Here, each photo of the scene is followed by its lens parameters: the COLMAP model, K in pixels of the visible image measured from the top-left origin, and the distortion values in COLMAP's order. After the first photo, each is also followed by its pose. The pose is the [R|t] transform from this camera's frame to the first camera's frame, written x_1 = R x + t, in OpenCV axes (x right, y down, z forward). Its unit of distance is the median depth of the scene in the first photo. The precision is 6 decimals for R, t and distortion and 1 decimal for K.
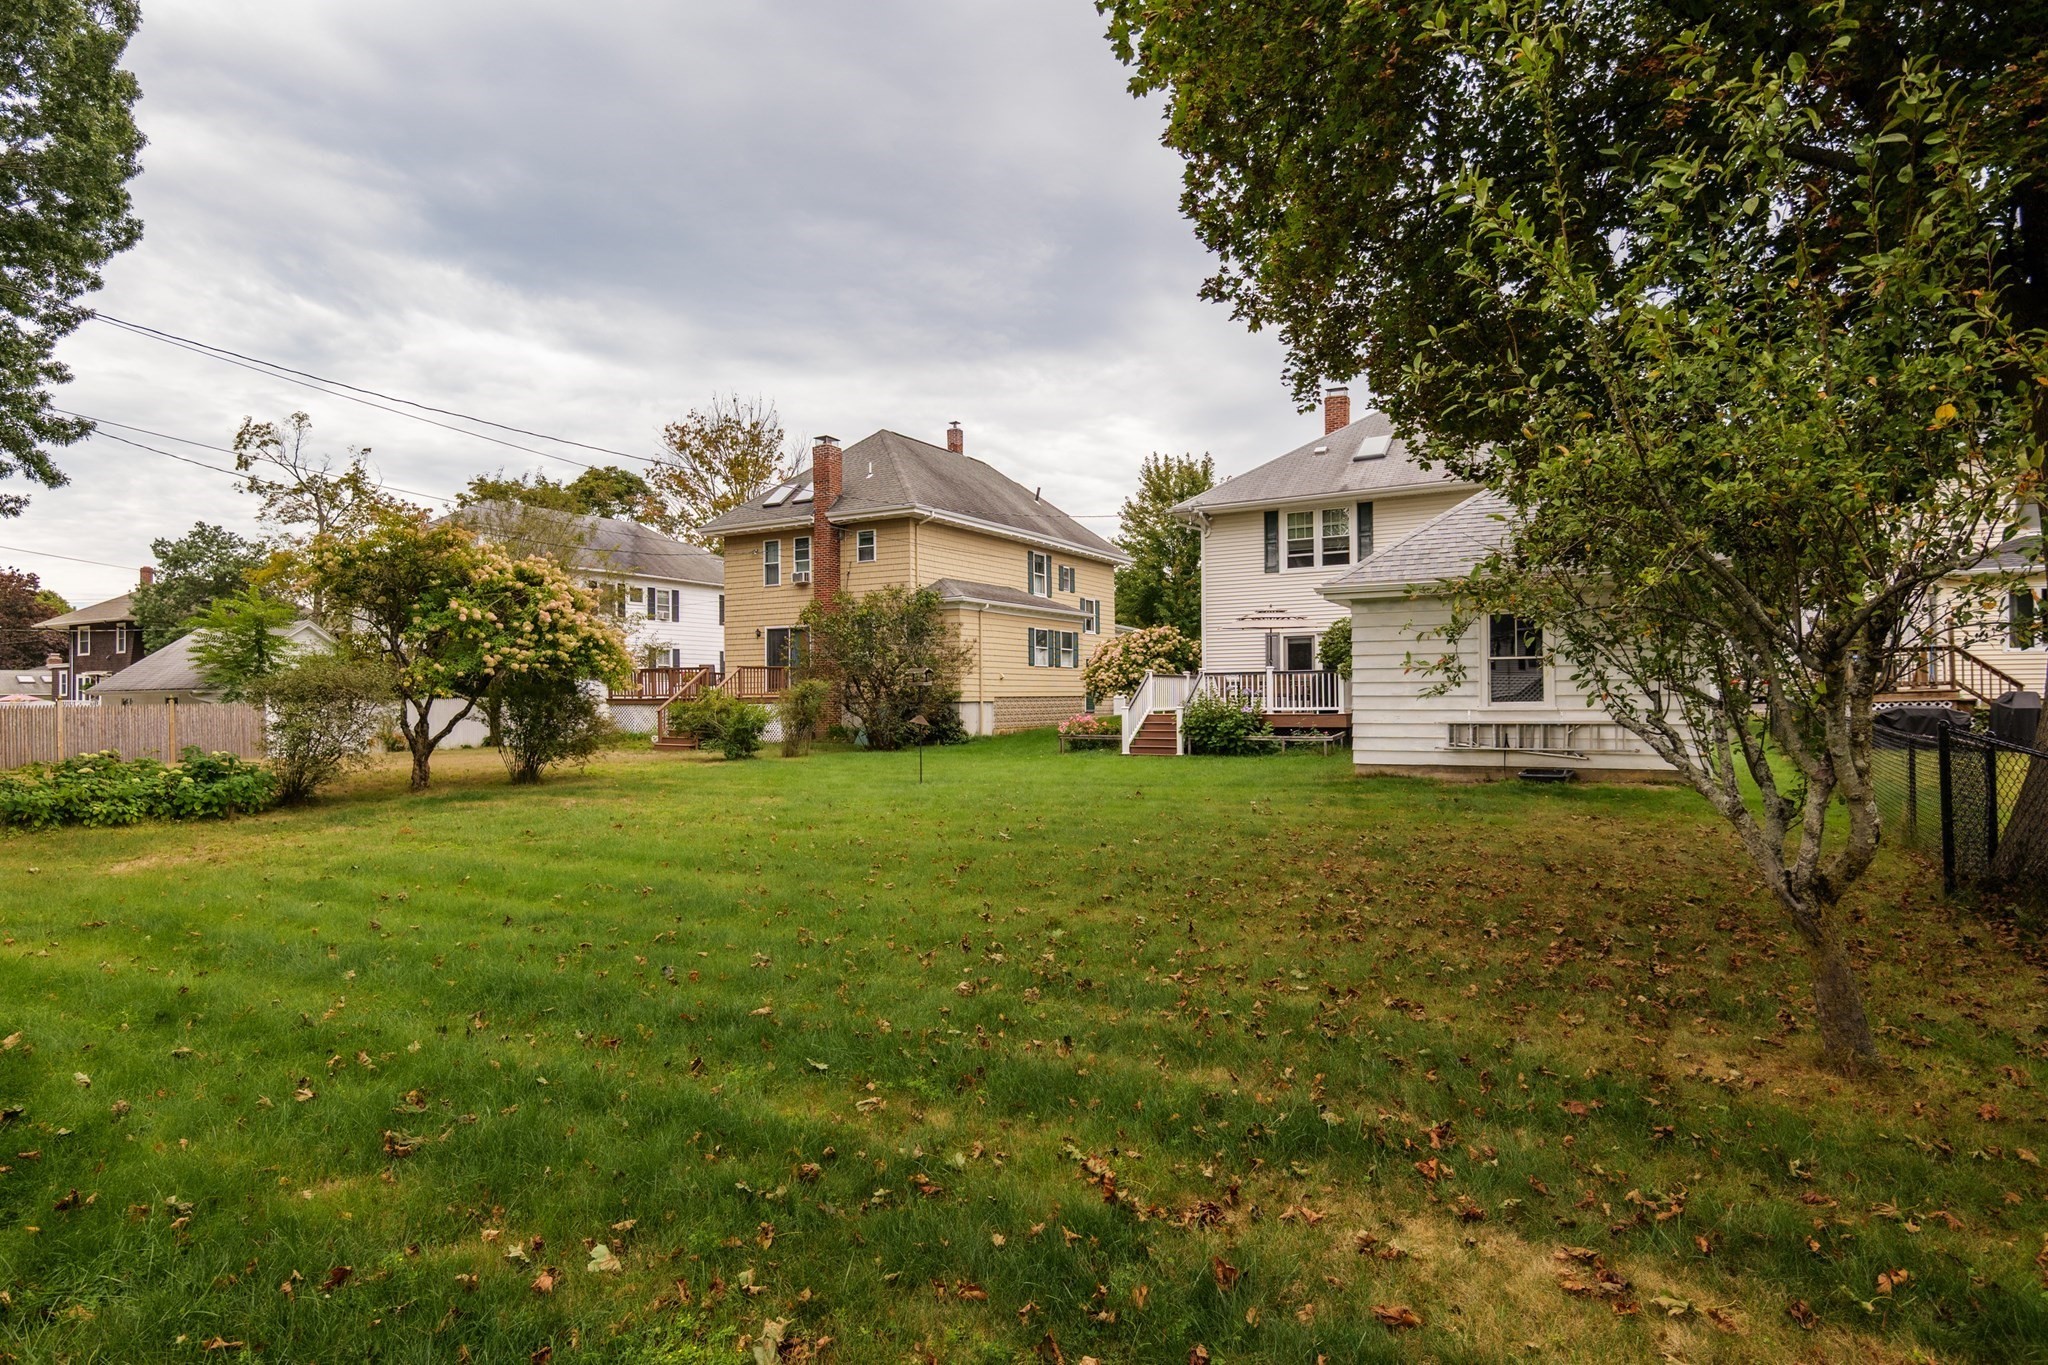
lens RADIAL K [[1109.1, 0, 1024.0], [0, 1109.1, 682.5], [0, 0, 1]] dist [-0.000430, -0.000001]
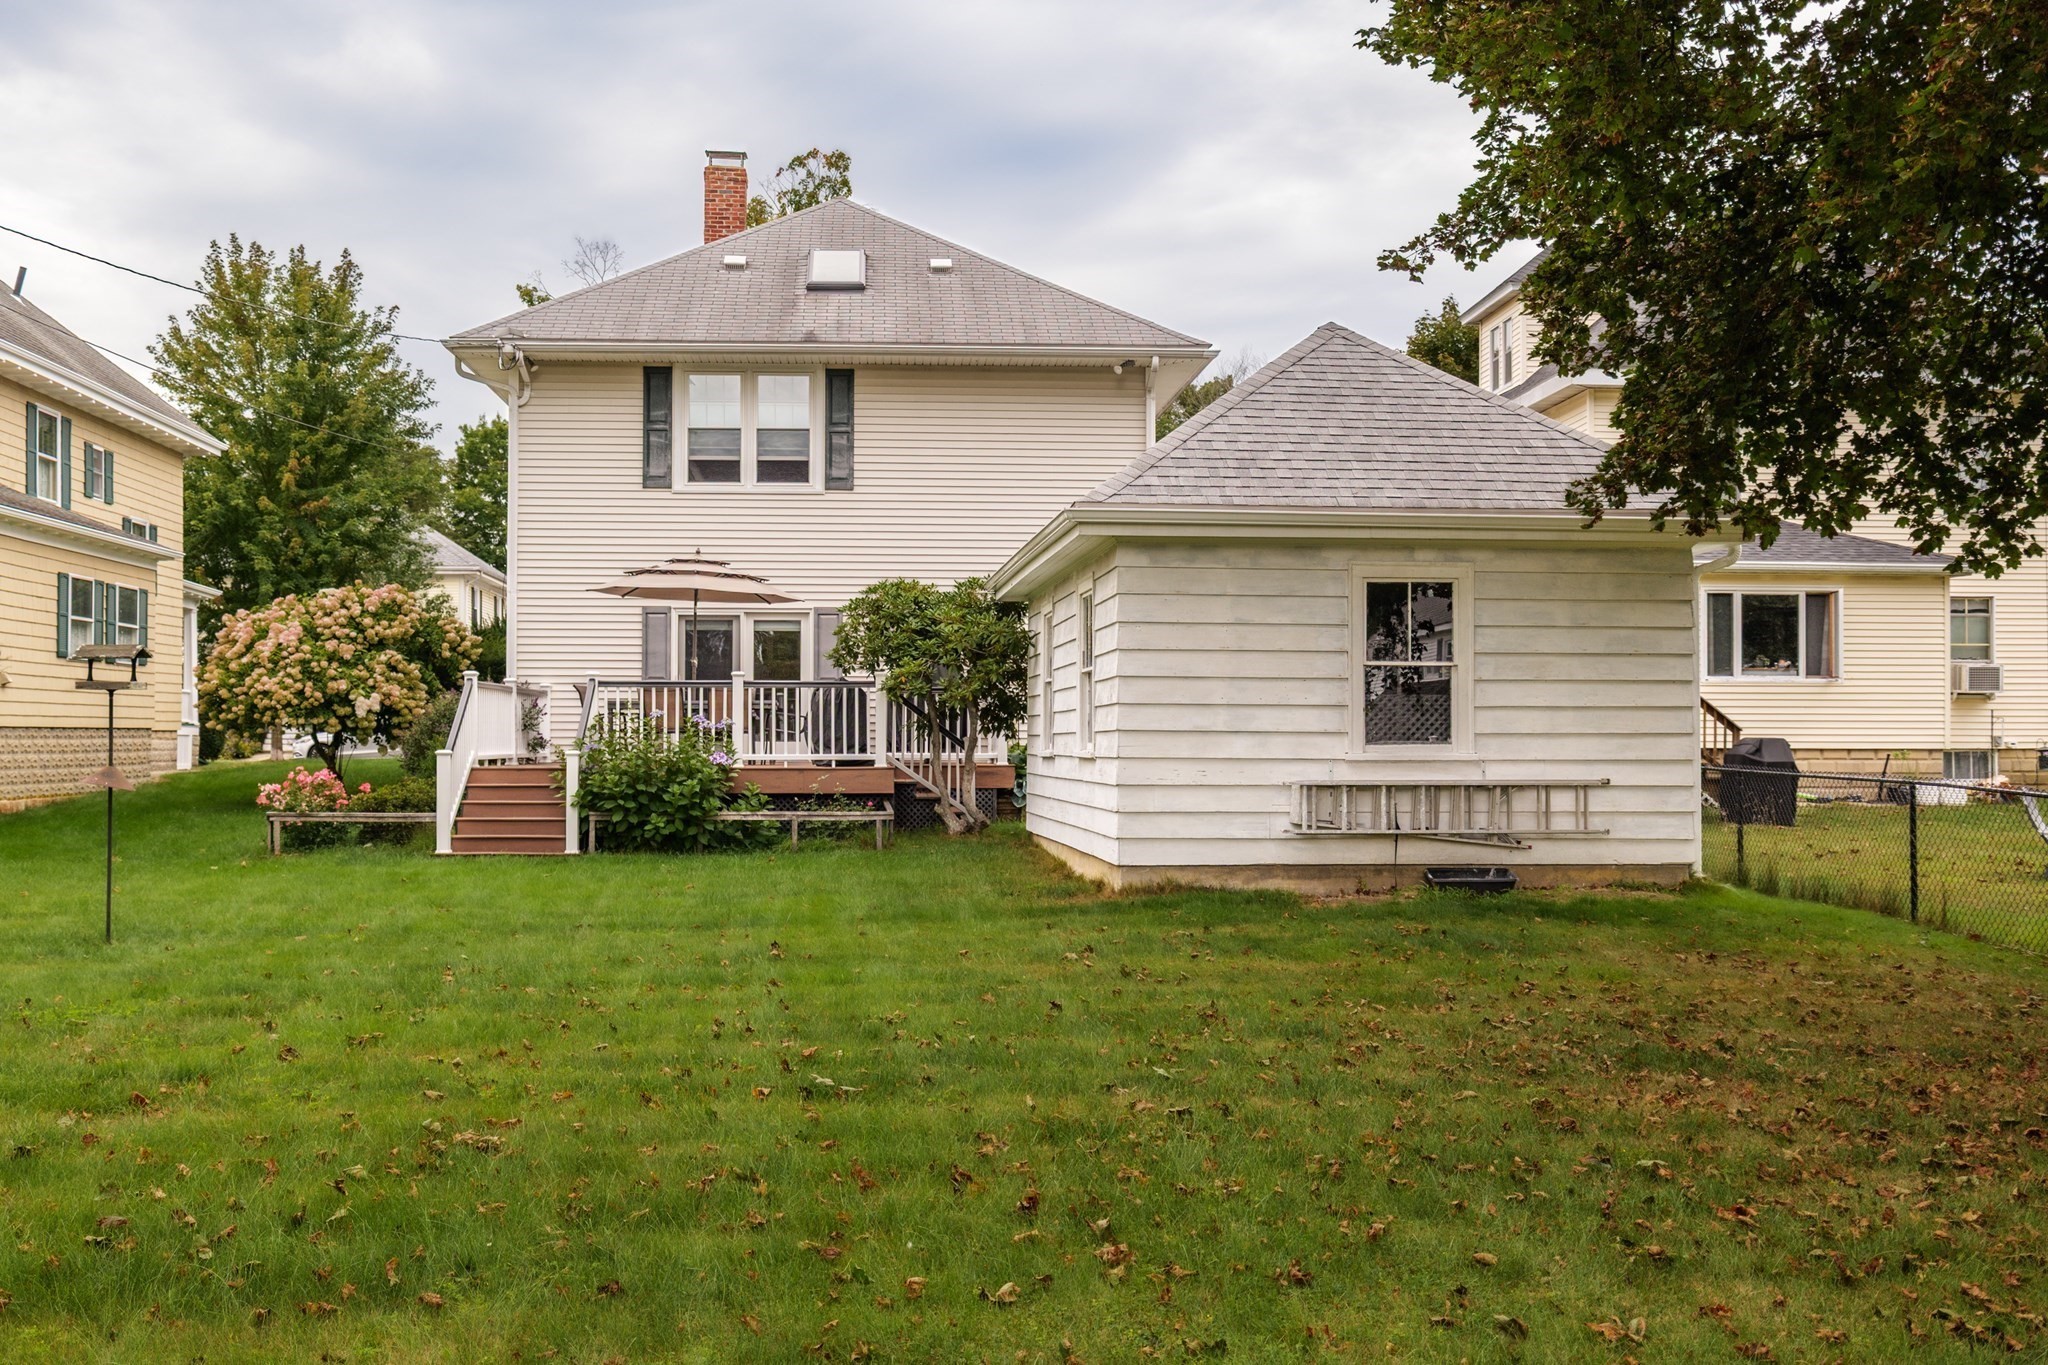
lens RADIAL K [[1991.1, 0, 1024.0], [0, 1991.1, 682.5], [0, 0, 1]] dist [0.010504, 0.019036]
pose [[0.840866, 0.026104, 0.540614, -0.128937], [-0.017537, 0.999626, -0.020991, 0.005920], [-0.540960, 0.008170, 0.841009, 0.152418]]
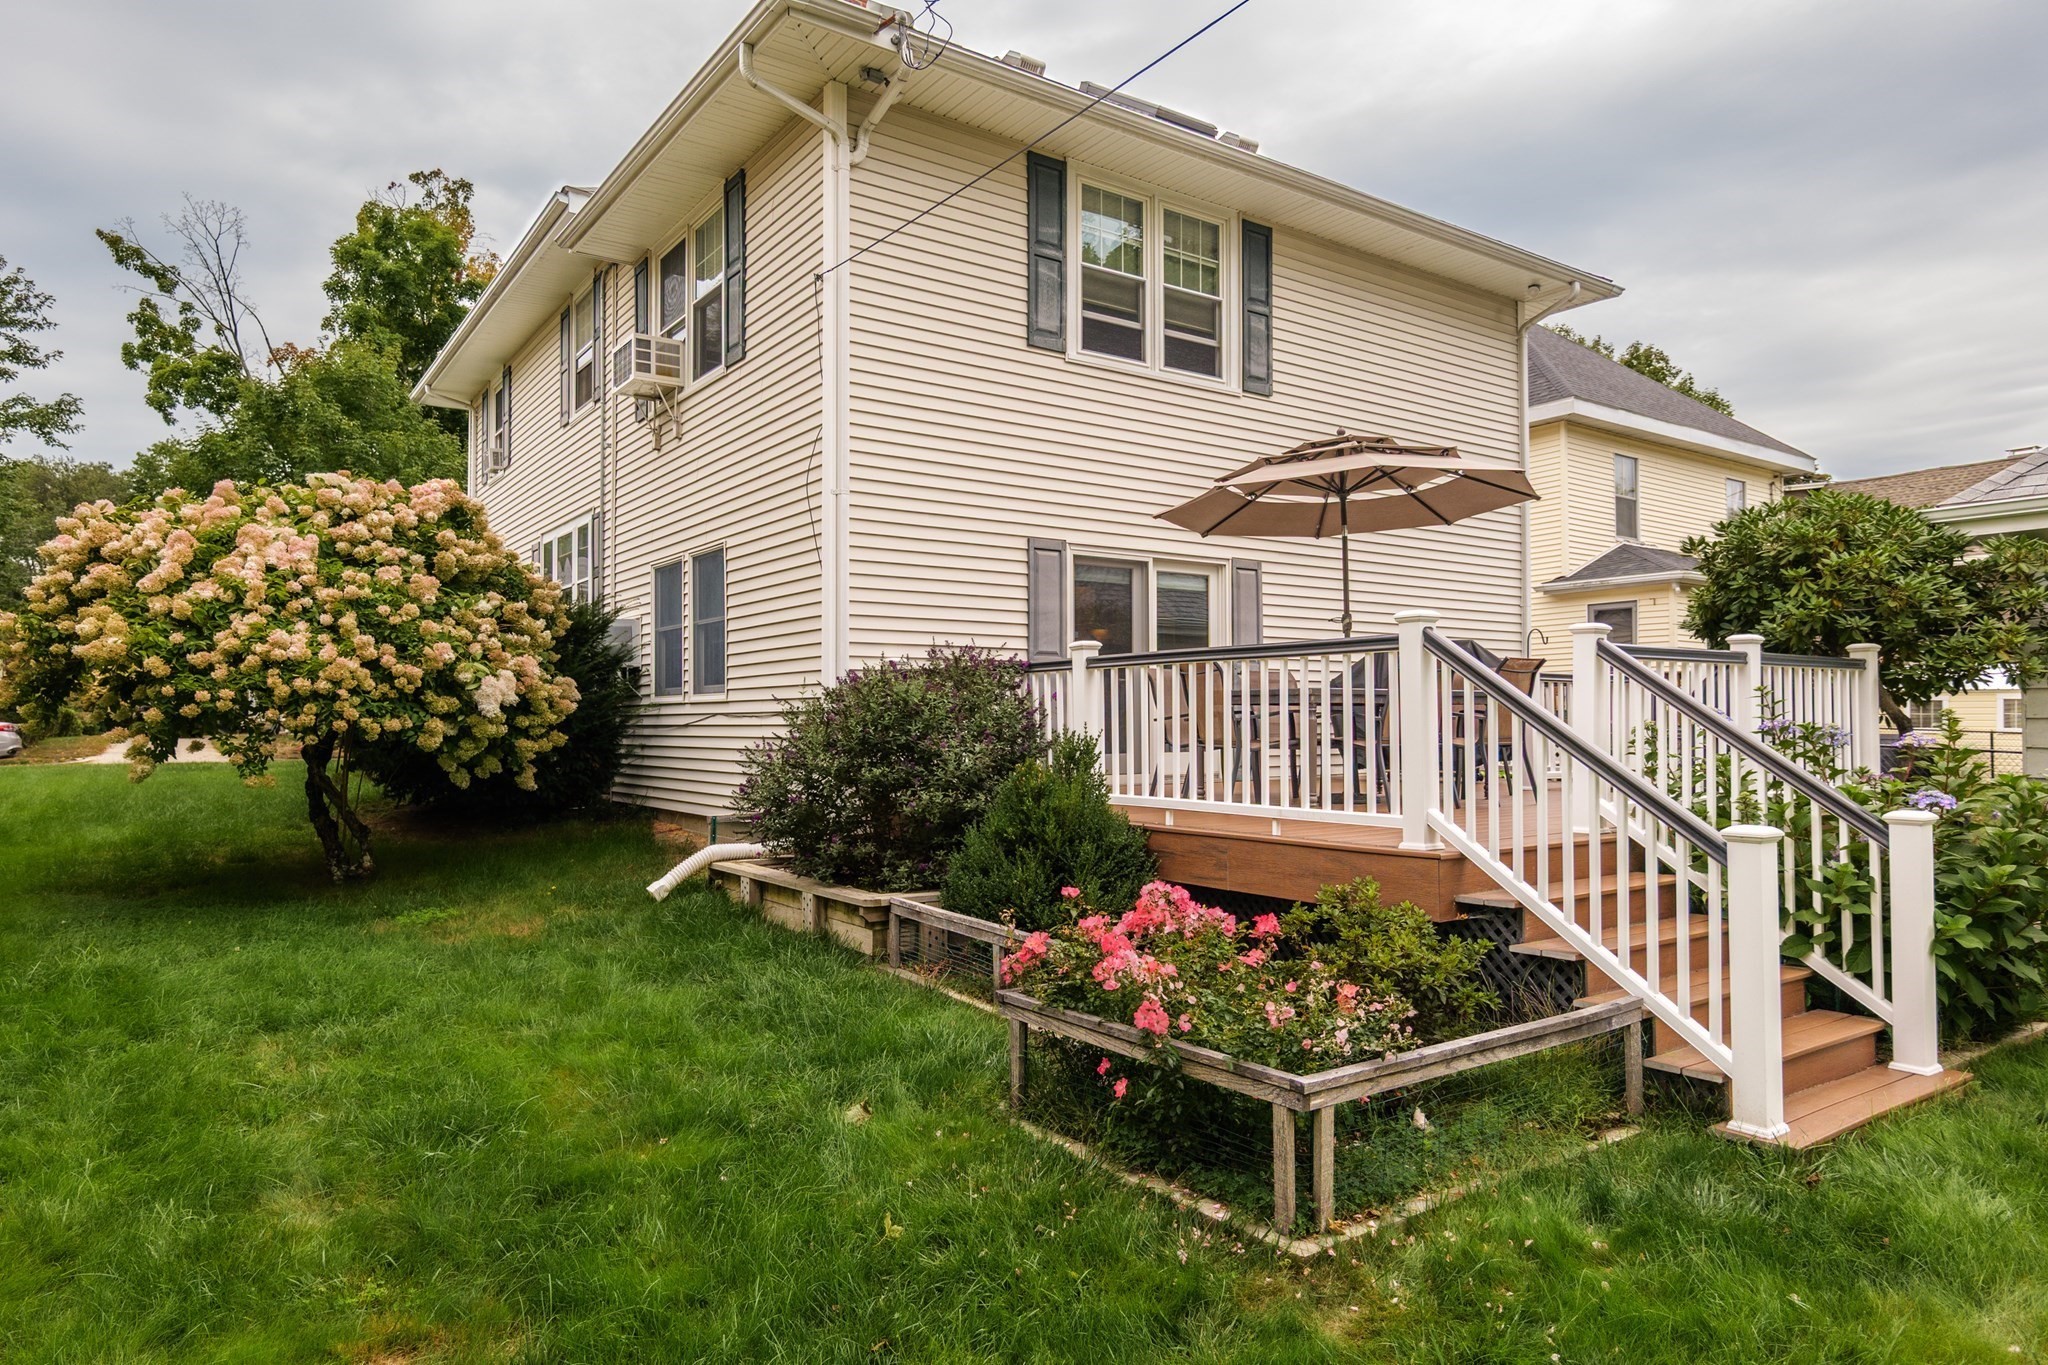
lens RADIAL K [[1203.6, 0, 1024.0], [0, 1203.6, 682.5], [0, 0, 1]] dist [-0.002189, -0.000028]
pose [[0.426319, 0.040711, 0.903656, -0.088004], [-0.011817, 0.999152, -0.039438, 0.009606], [-0.904496, 0.006135, 0.426439, 0.892407]]
